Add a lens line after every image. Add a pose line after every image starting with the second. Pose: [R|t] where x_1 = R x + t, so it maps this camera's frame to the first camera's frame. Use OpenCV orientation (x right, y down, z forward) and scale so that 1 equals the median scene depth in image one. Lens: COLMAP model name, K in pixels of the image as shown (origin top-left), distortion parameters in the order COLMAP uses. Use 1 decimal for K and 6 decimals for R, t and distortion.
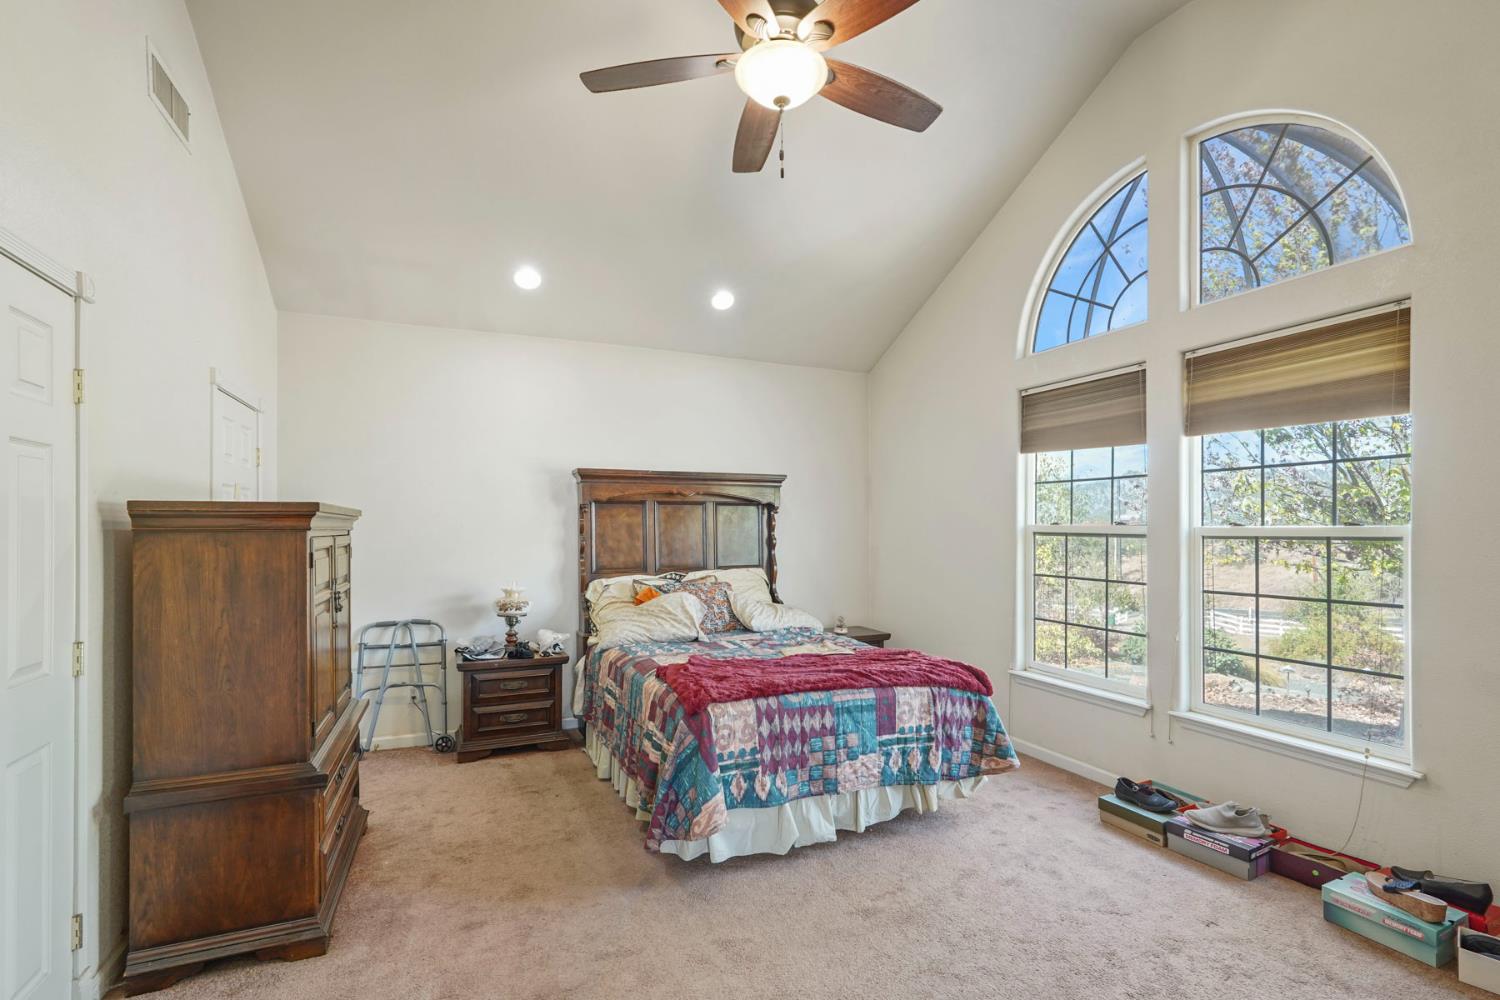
lens RADIAL K [[679.0, 0, 754.0], [0, 679.0, 512.3], [0, 0, 1]] dist [0.001542, 0.000756]
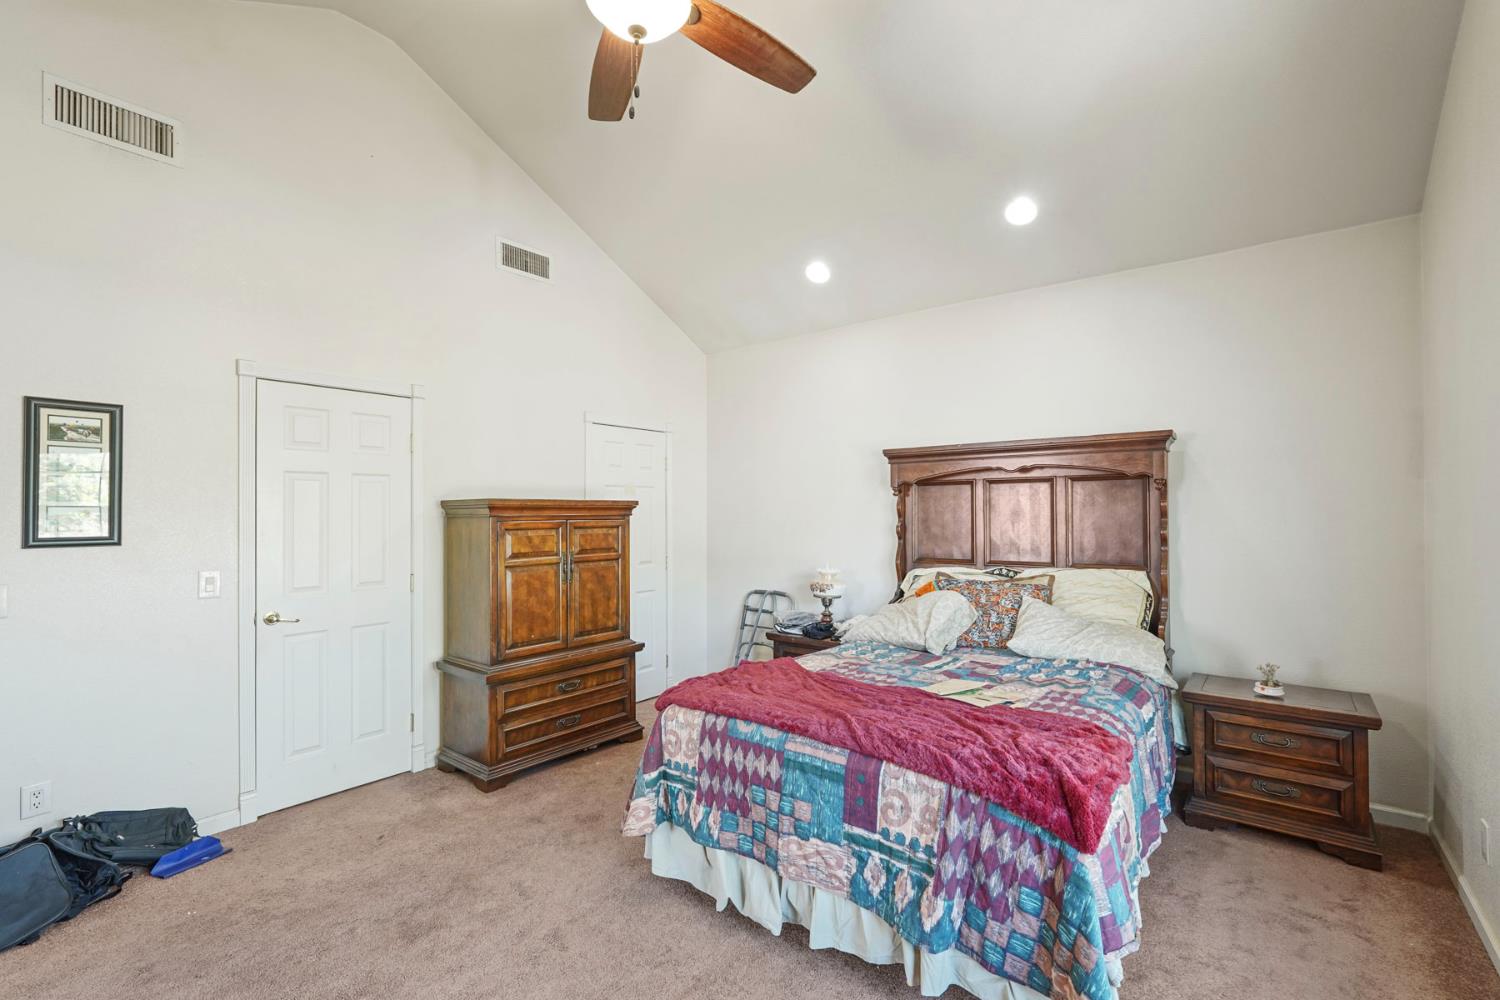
lens RADIAL K [[660.1, 0, 750.0], [0, 660.1, 500.0], [0, 0, 1]] dist [0.000251, 0.000115]
pose [[0.467951, -0.022025, -0.883480, 0.749591], [0.027948, 0.999558, -0.010116, 0.014678], [0.883312, -0.019958, 0.468360, 0.642118]]
